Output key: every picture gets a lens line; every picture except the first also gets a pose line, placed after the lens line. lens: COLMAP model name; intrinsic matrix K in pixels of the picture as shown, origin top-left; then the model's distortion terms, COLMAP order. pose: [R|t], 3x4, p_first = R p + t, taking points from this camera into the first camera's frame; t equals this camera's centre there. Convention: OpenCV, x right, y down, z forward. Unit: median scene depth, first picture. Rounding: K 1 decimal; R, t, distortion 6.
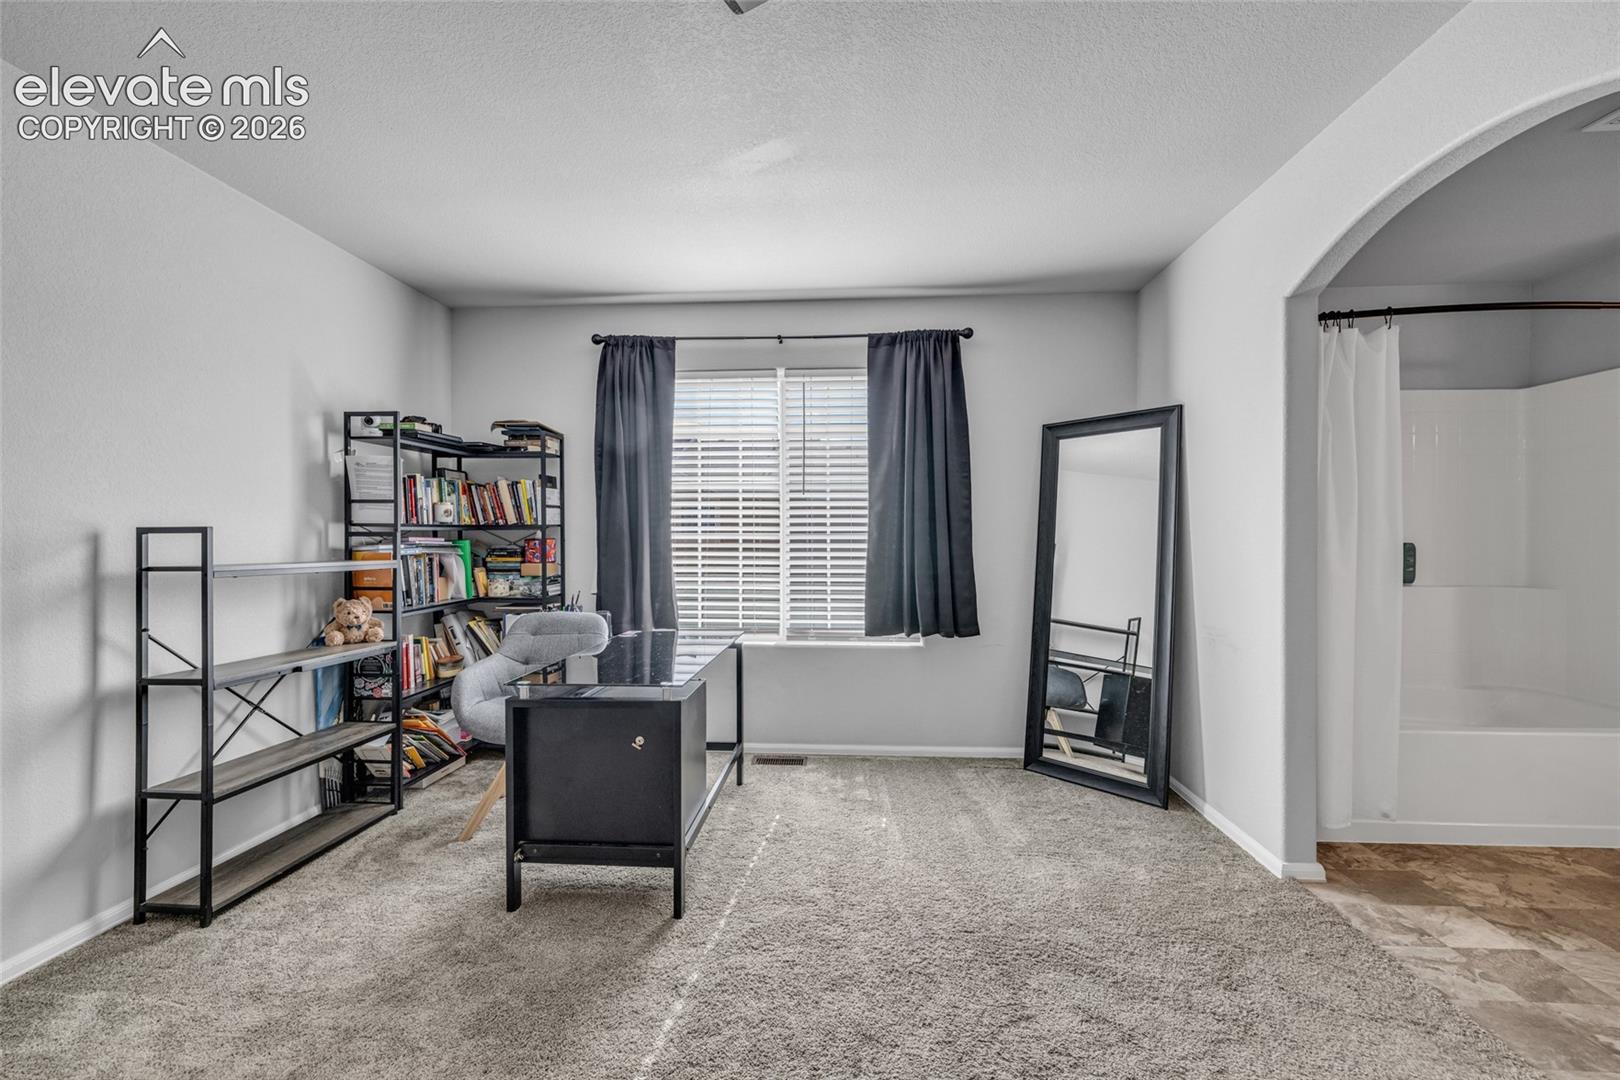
lens RADIAL K [[681.1, 0, 812.5], [0, 681.1, 538.1], [0, 0, 1]] dist [0.000719, 0.000151]
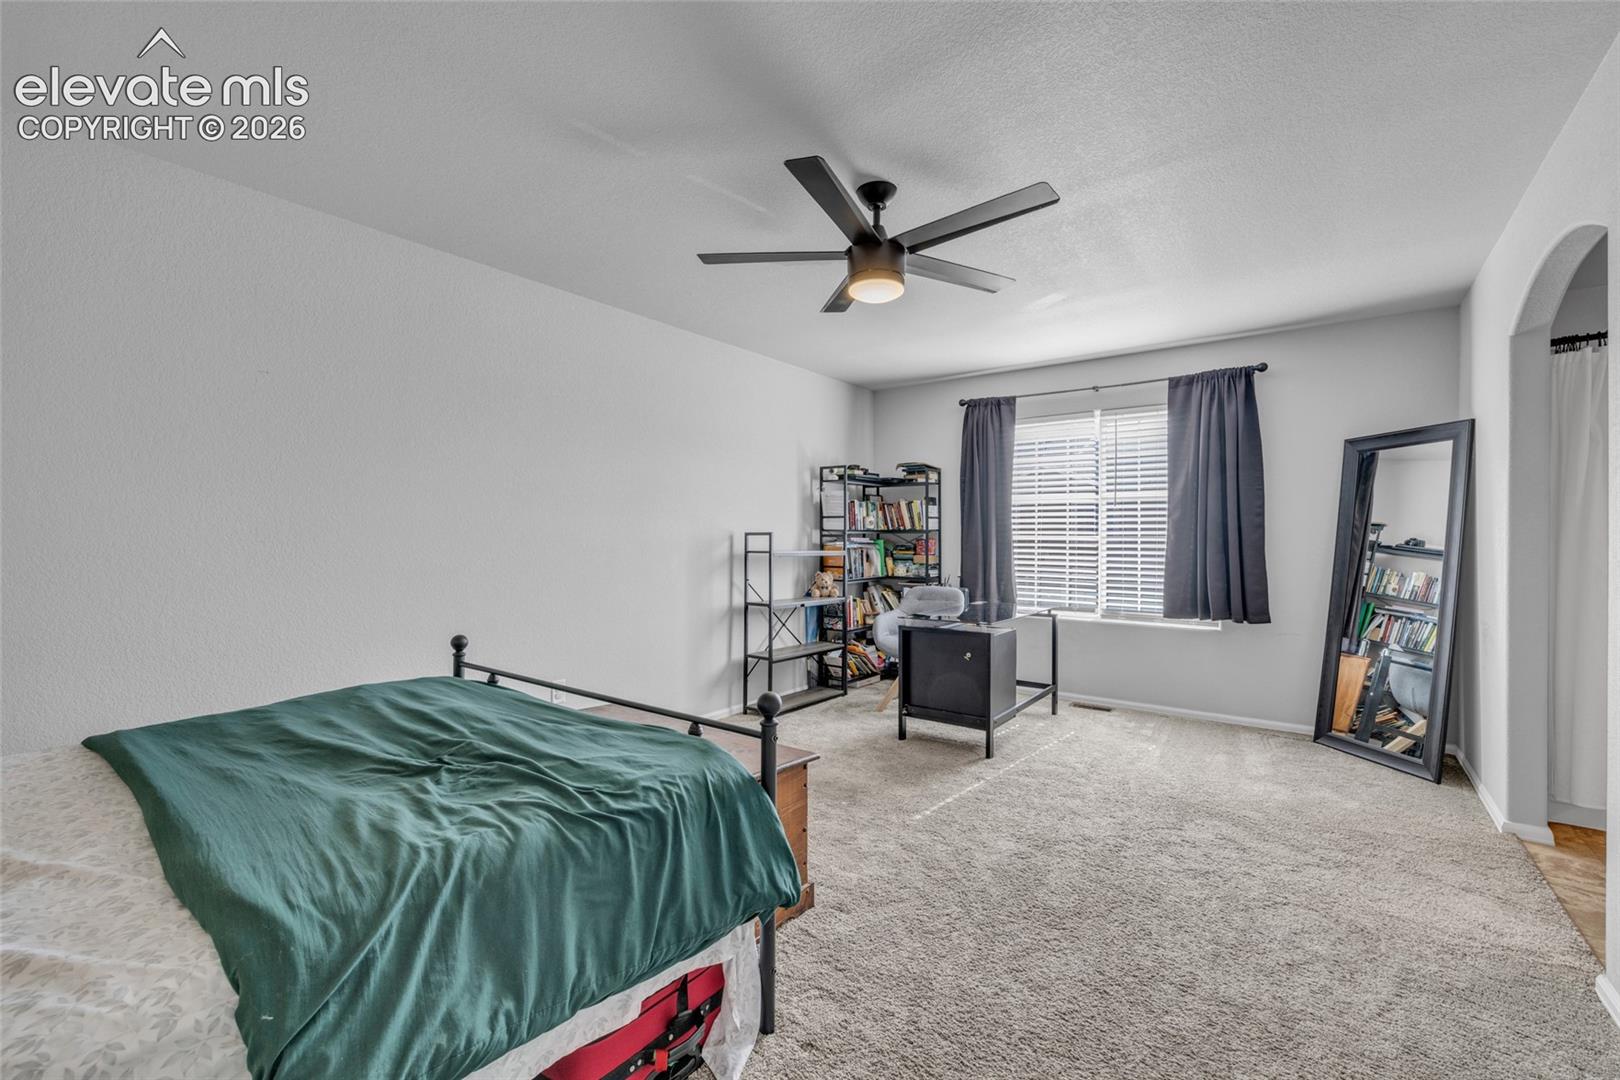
lens RADIAL K [[681.1, 0, 812.5], [0, 681.1, 538.1], [0, 0, 1]] dist [0.000719, 0.000151]
pose [[0.839196, 0.005667, -0.543800, 0.237213], [-0.006640, 0.999978, 0.000174, 0.000252], [0.543789, 0.003465, 0.839215, -0.452054]]
